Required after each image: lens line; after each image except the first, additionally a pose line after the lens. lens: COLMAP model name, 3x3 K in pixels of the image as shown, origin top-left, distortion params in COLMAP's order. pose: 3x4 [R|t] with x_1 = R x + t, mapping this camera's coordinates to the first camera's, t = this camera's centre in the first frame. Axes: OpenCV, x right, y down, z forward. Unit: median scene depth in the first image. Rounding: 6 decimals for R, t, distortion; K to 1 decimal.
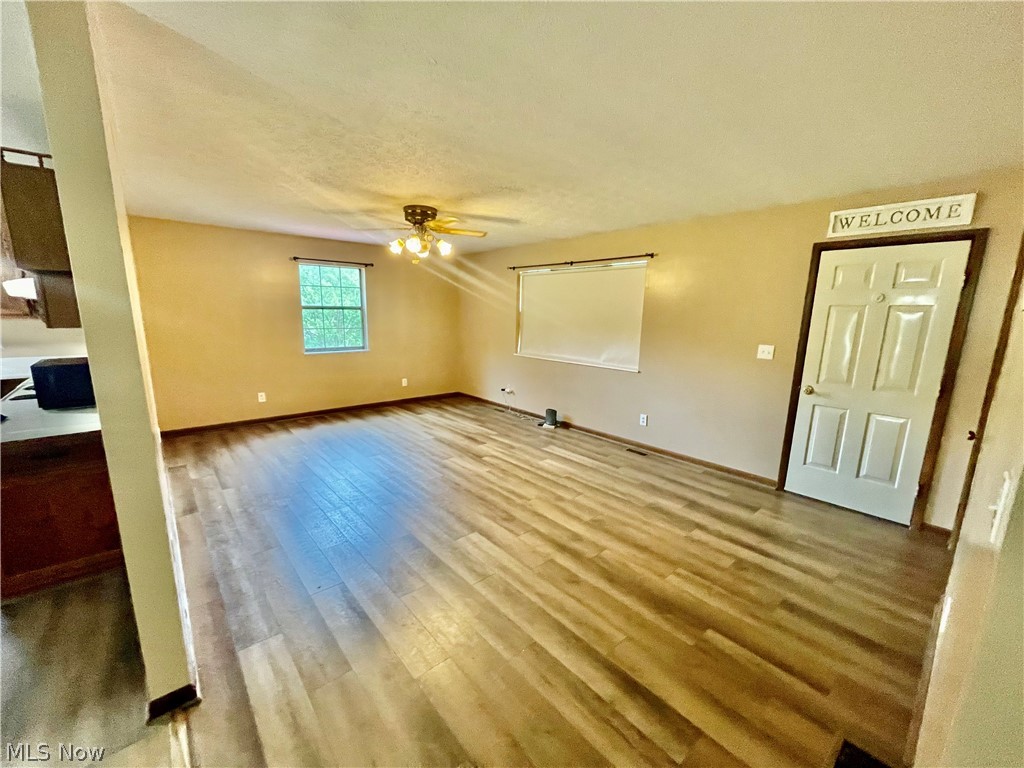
lens RADIAL K [[413.3, 0, 510.9], [0, 413.3, 389.1], [0, 0, 1]] dist [0.000357, -0.000058]
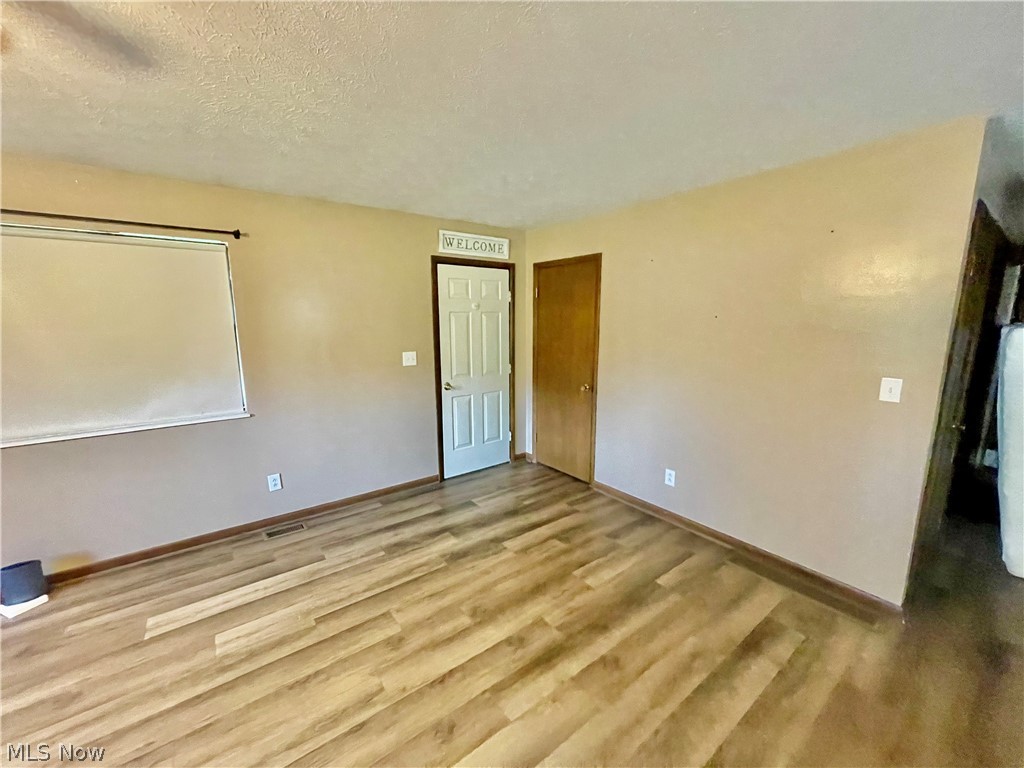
lens RADIAL K [[413.3, 0, 510.9], [0, 413.3, 389.1], [0, 0, 1]] dist [0.000357, -0.000058]
pose [[0.071020, -0.194814, 0.978266, -0.416881], [0.191320, 0.965193, 0.178321, -0.175499], [-0.978955, 0.174497, 0.105820, 0.781900]]
